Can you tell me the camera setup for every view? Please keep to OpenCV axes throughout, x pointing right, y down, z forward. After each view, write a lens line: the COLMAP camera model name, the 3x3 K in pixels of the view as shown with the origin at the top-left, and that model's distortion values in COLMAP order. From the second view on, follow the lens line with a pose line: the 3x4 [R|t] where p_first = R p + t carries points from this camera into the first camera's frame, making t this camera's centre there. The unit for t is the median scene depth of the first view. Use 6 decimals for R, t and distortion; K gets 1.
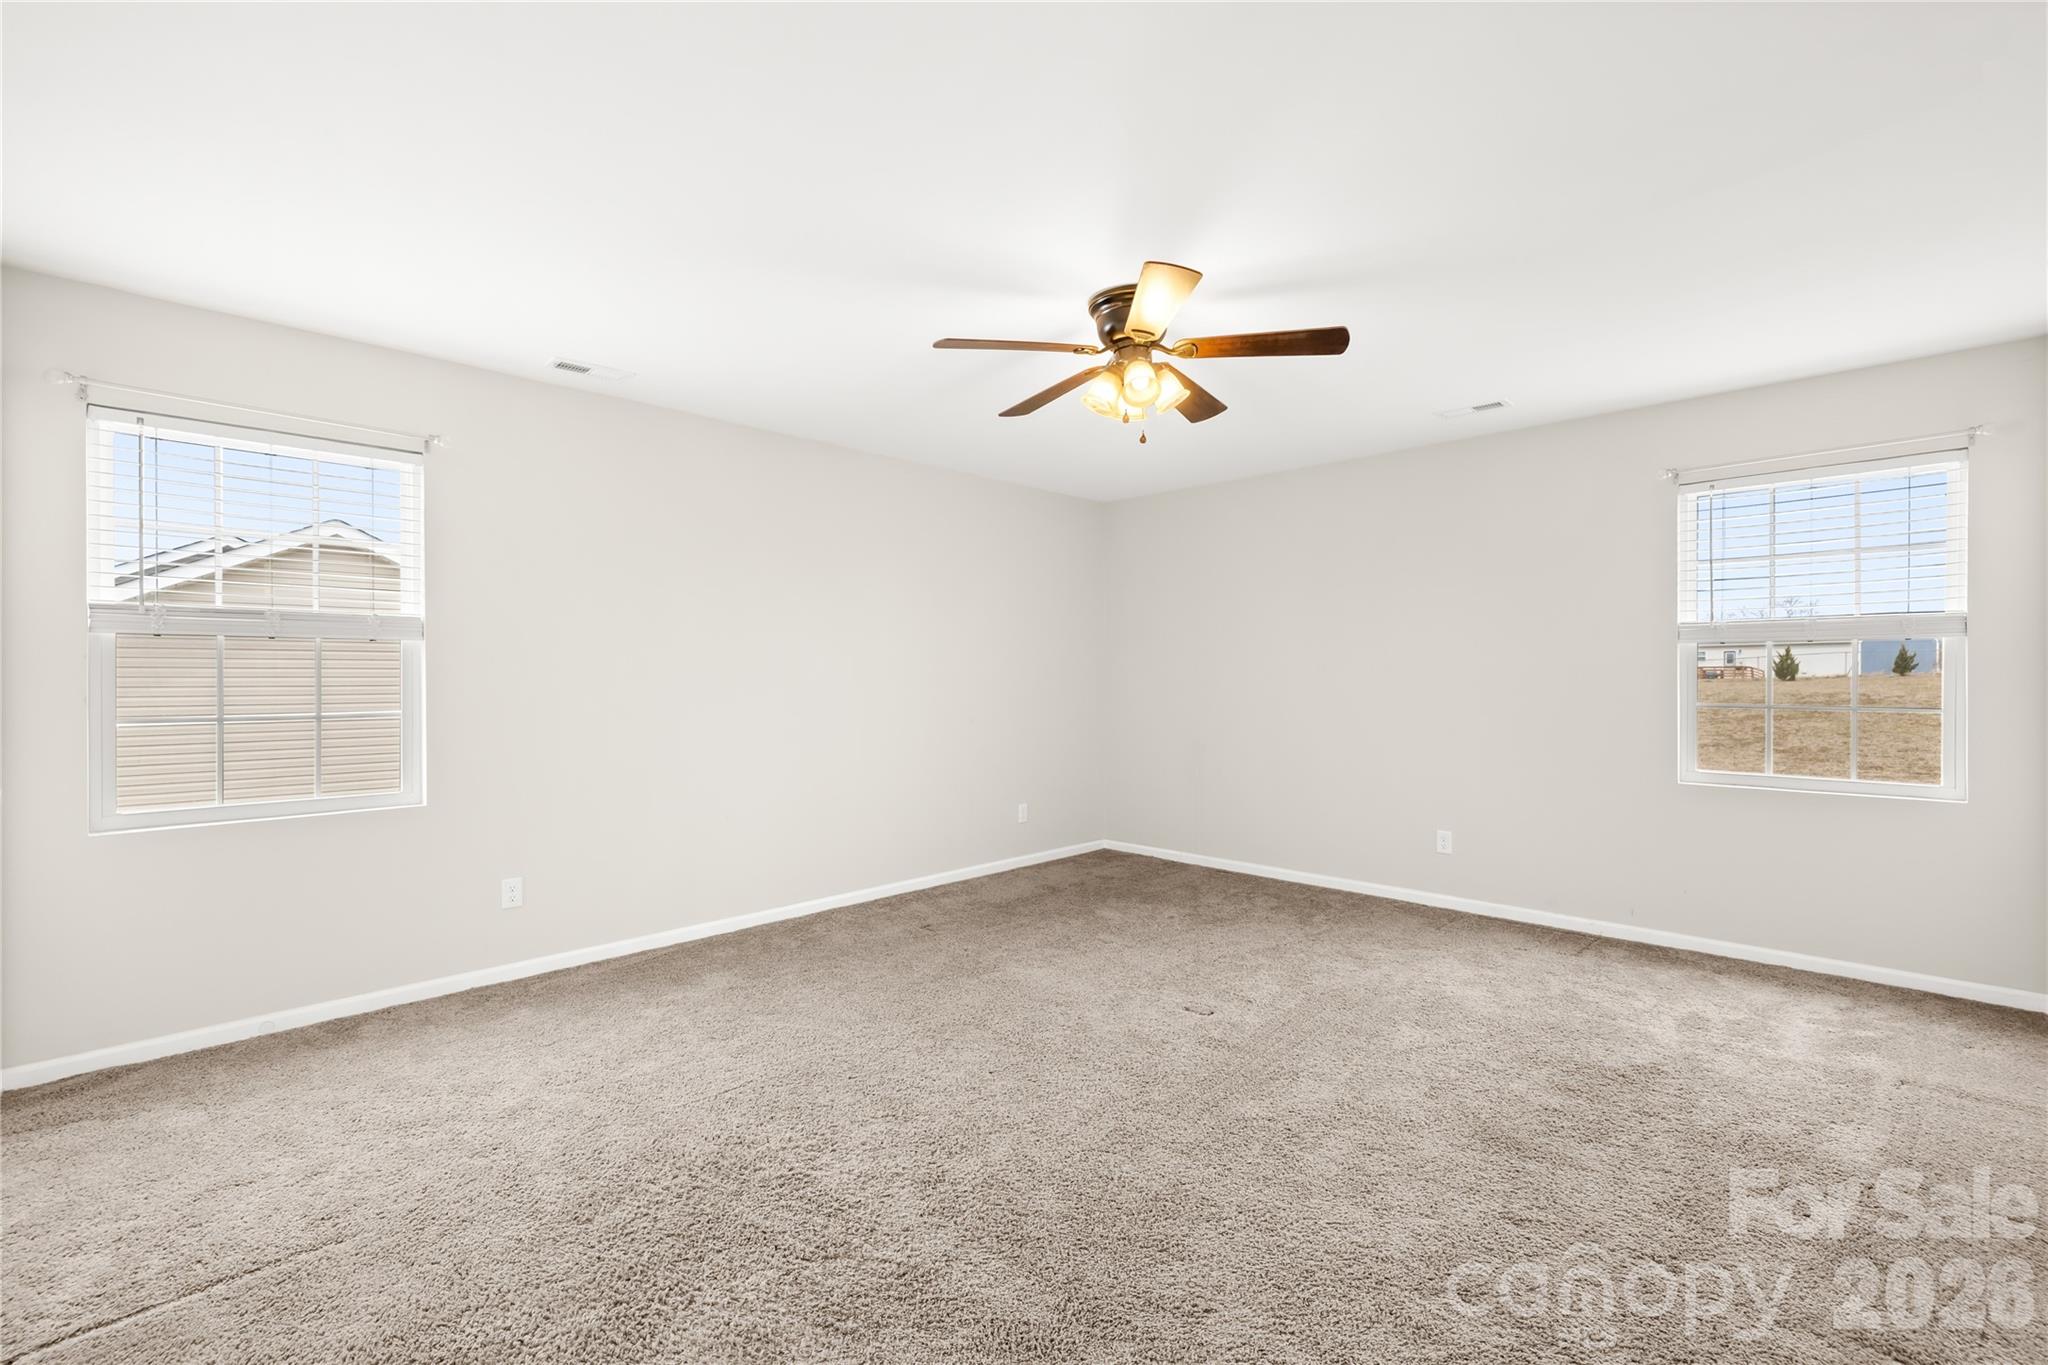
lens RADIAL K [[905.1, 0, 1026.5], [0, 905.1, 683.0], [0, 0, 1]] dist [-0.002933, -0.000139]
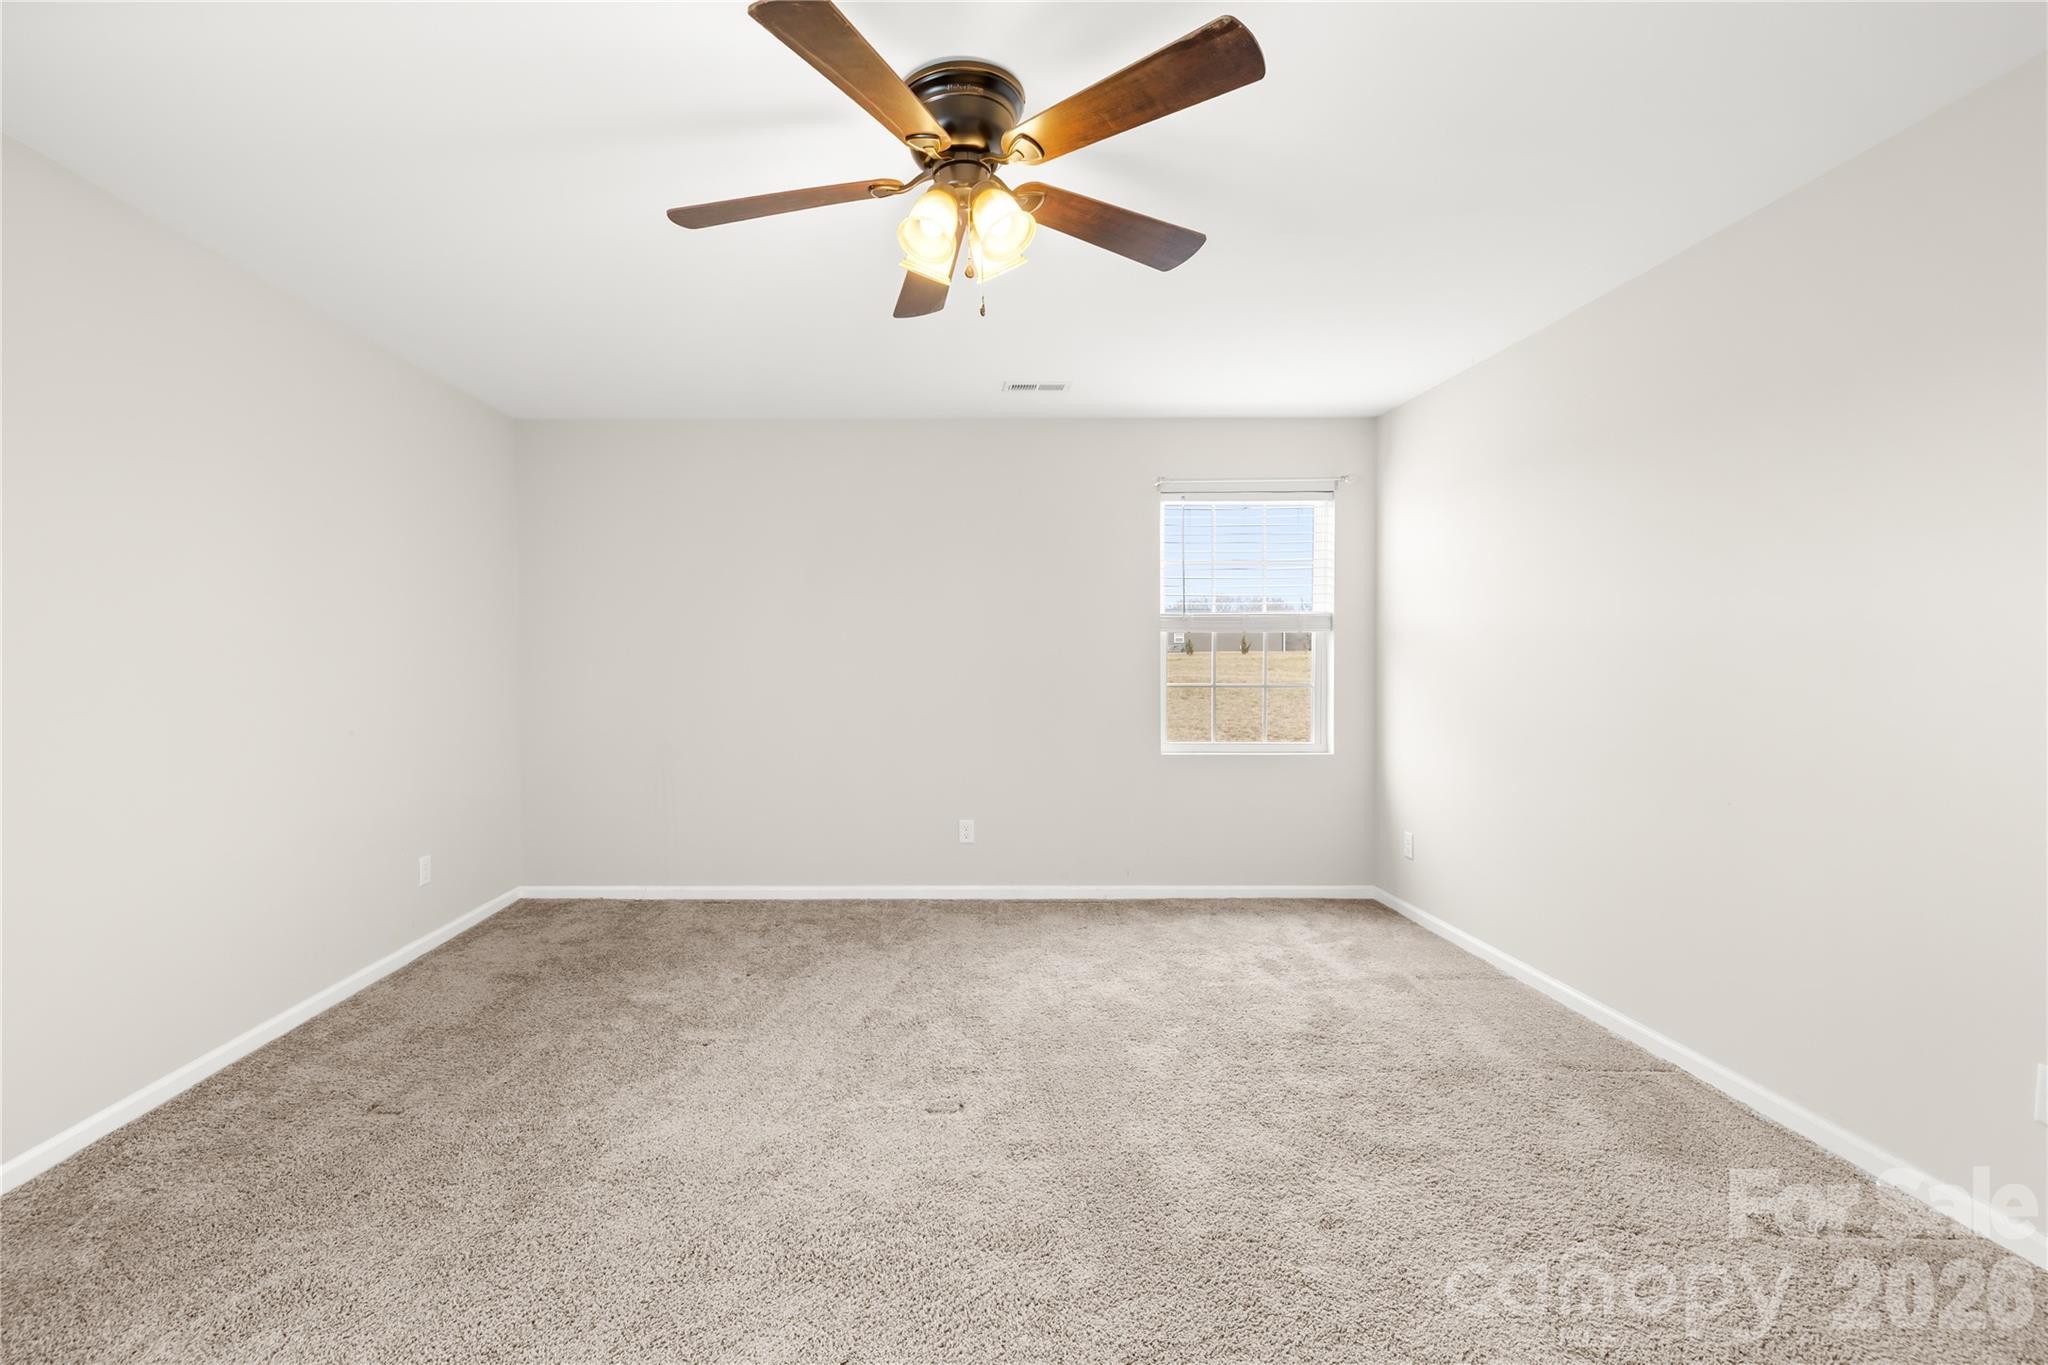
lens RADIAL K [[905.1, 0, 1022.7], [0, 905.1, 677.3], [0, 0, 1]] dist [-0.002933, -0.000139]
pose [[0.708414, -0.012703, 0.705683, -0.236656], [0.005095, 0.999904, 0.012884, -0.002332], [-0.705779, -0.005532, 0.708411, 0.353495]]
